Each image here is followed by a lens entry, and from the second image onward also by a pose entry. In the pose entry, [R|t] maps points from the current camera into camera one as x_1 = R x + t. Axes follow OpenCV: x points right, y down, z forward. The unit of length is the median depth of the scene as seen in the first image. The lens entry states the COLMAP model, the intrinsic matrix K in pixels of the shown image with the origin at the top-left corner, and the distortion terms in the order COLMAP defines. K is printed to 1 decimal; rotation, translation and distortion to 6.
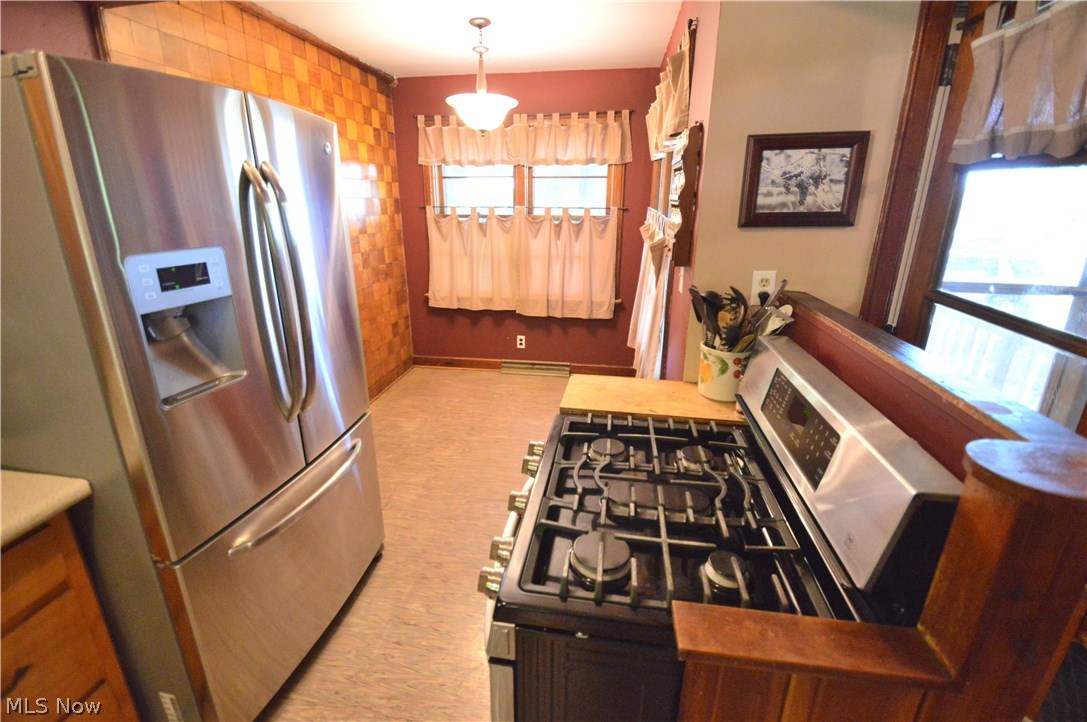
lens RADIAL K [[489.8, 0, 537.9], [0, 489.8, 354.5], [0, 0, 1]] dist [-0.003350, -0.000125]
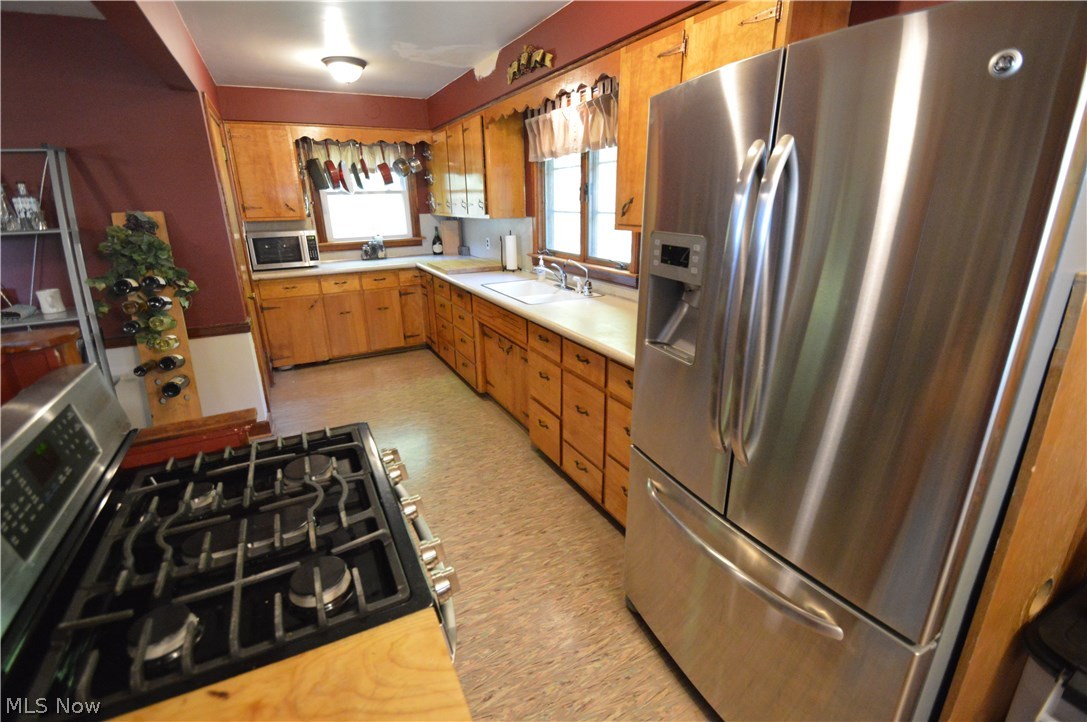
lens RADIAL K [[489.8, 0, 536.3], [0, 489.8, 360.5], [0, 0, 1]] dist [-0.003350, -0.000125]
pose [[-0.803139, 0.195297, -0.562874, 0.261527], [-0.172574, 0.827994, 0.533521, -0.513956], [0.570251, 0.525629, -0.631291, 1.654823]]
